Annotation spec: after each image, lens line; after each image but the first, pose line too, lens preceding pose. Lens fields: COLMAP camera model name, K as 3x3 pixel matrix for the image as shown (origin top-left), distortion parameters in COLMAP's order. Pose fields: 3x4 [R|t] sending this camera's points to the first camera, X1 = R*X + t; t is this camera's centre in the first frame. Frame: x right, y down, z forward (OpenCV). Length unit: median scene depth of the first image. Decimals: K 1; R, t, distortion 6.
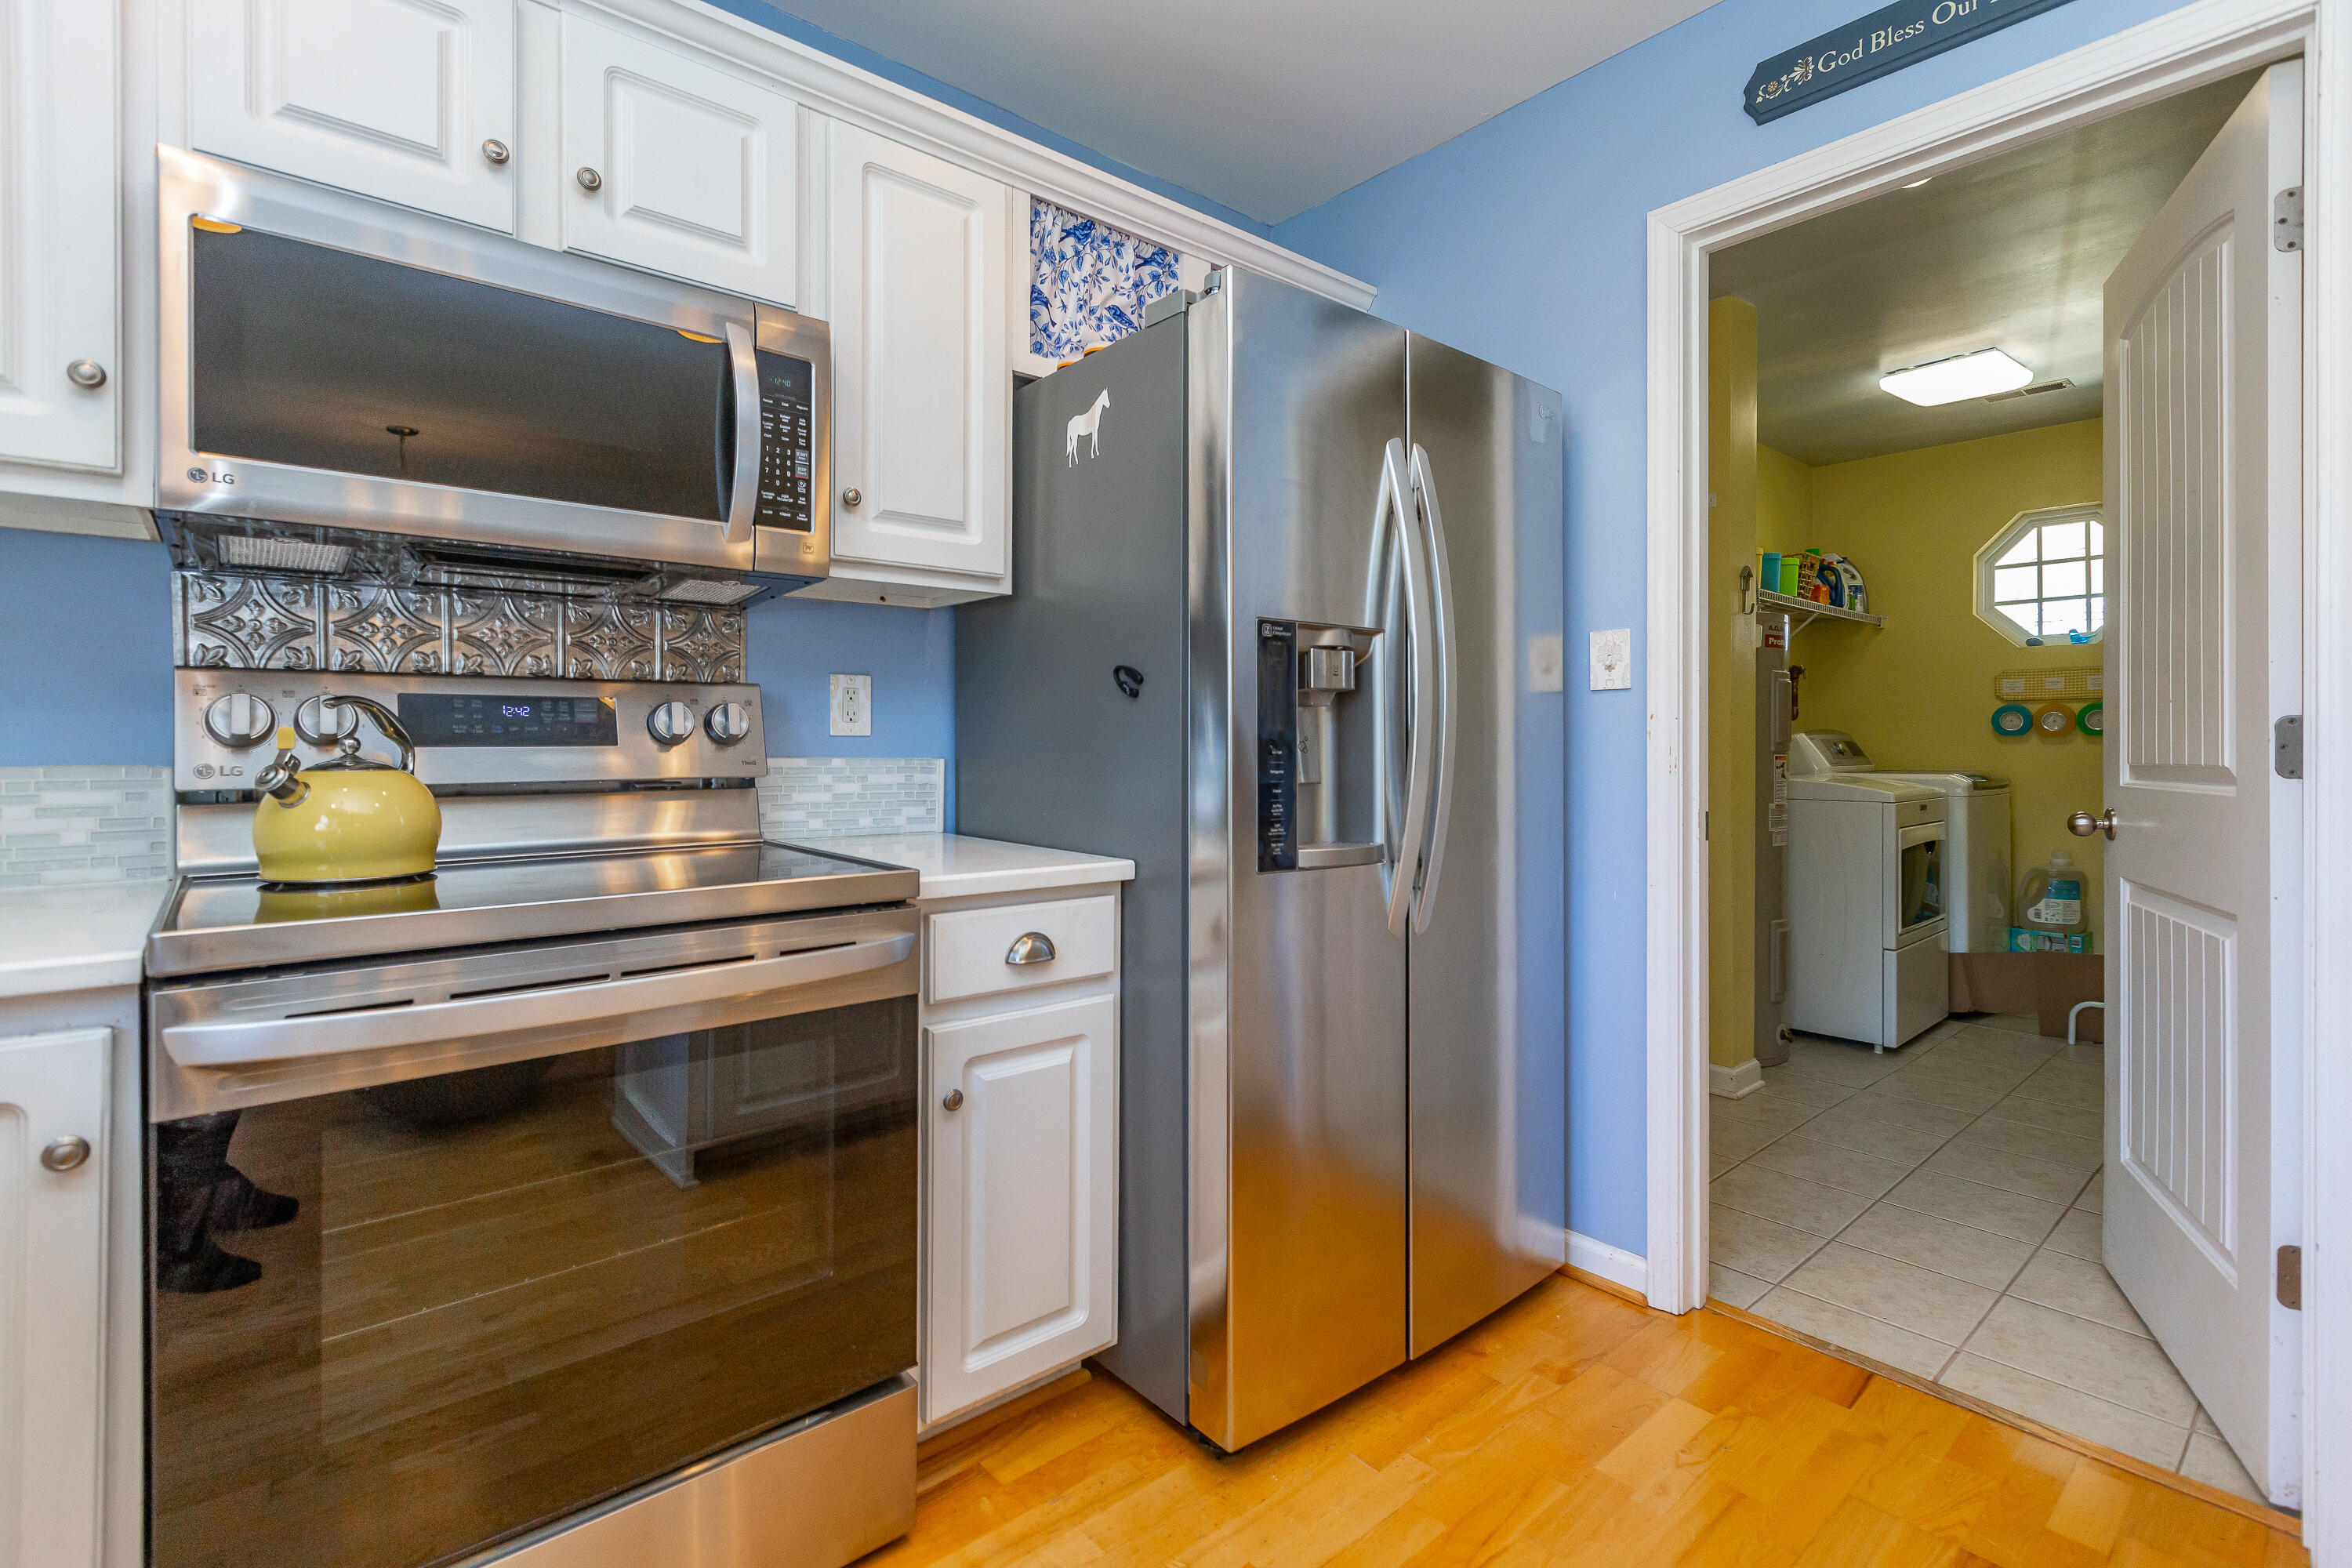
lens RADIAL K [[1077.1, 0, 1175.4], [0, 1077.1, 739.9], [0, 0, 1]] dist [0.000213, 0.000014]
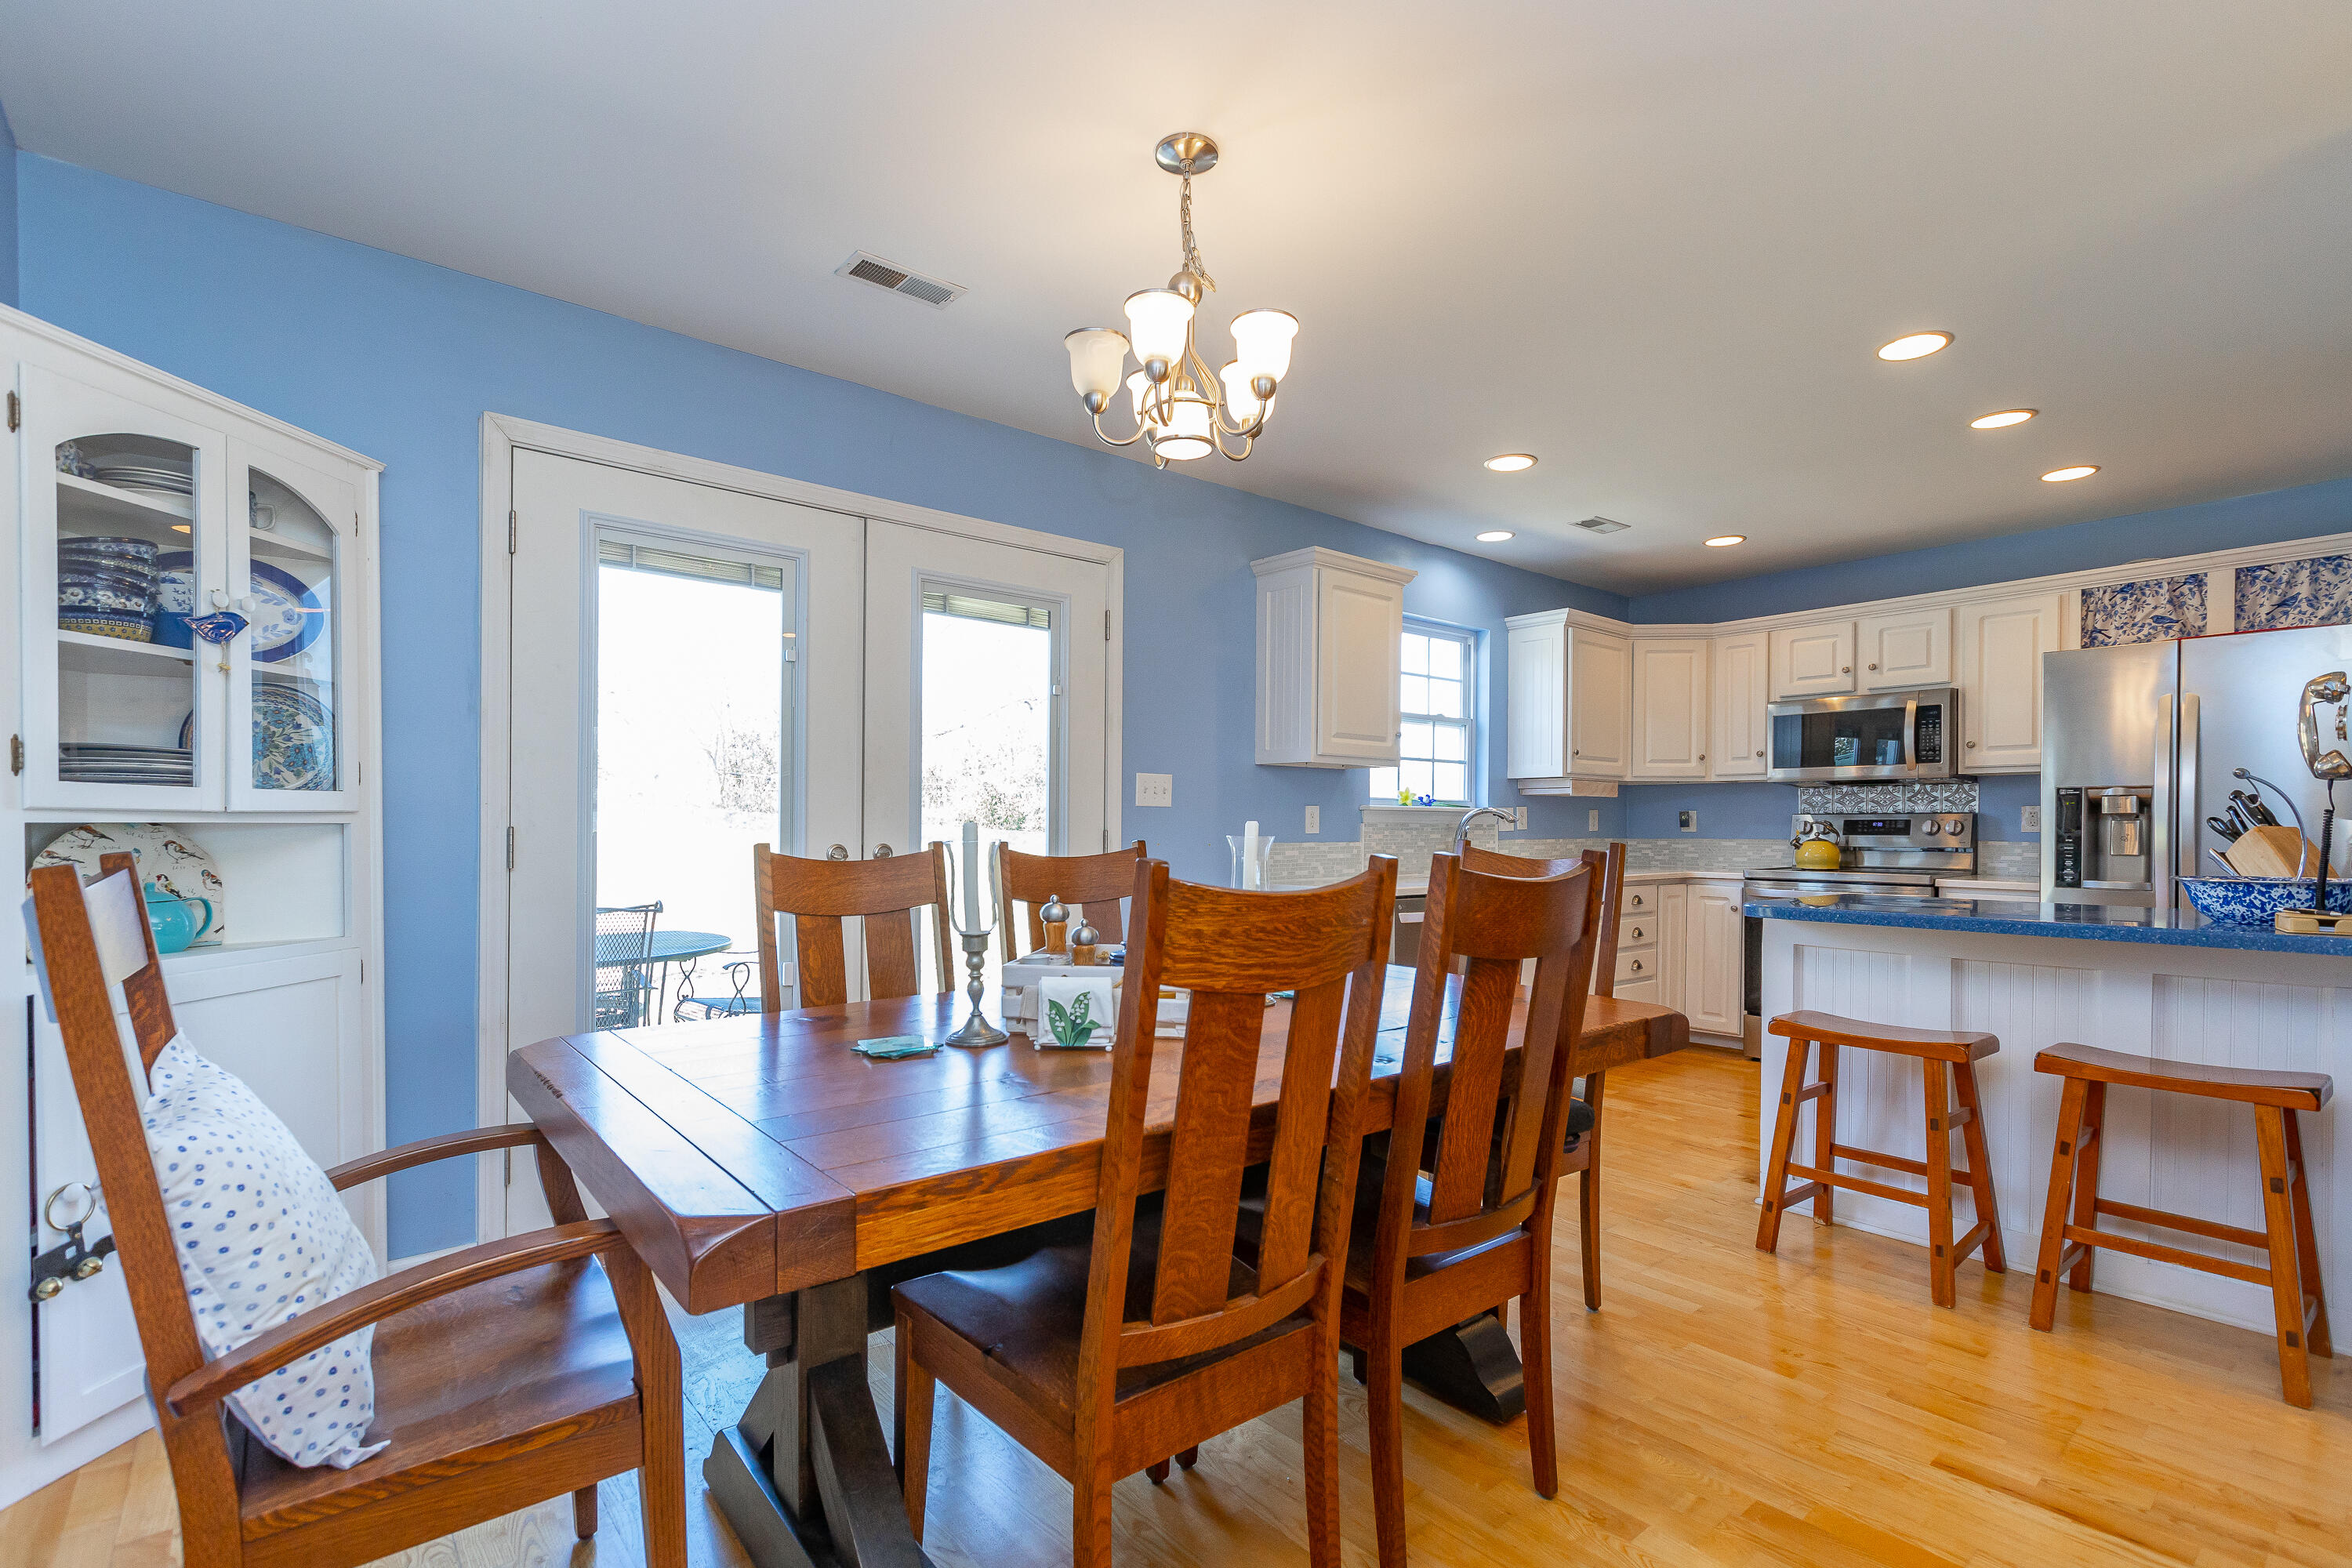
lens RADIAL K [[1063.0, 0, 1175.1], [0, 1063.0, 831.0], [0, 0, 1]] dist [0.000160, 0.000007]
pose [[-0.019624, 0.000611, -0.999807, 2.407384], [-0.001059, 0.999999, 0.000632, -0.008422], [0.999807, 0.001071, -0.019623, -0.947885]]
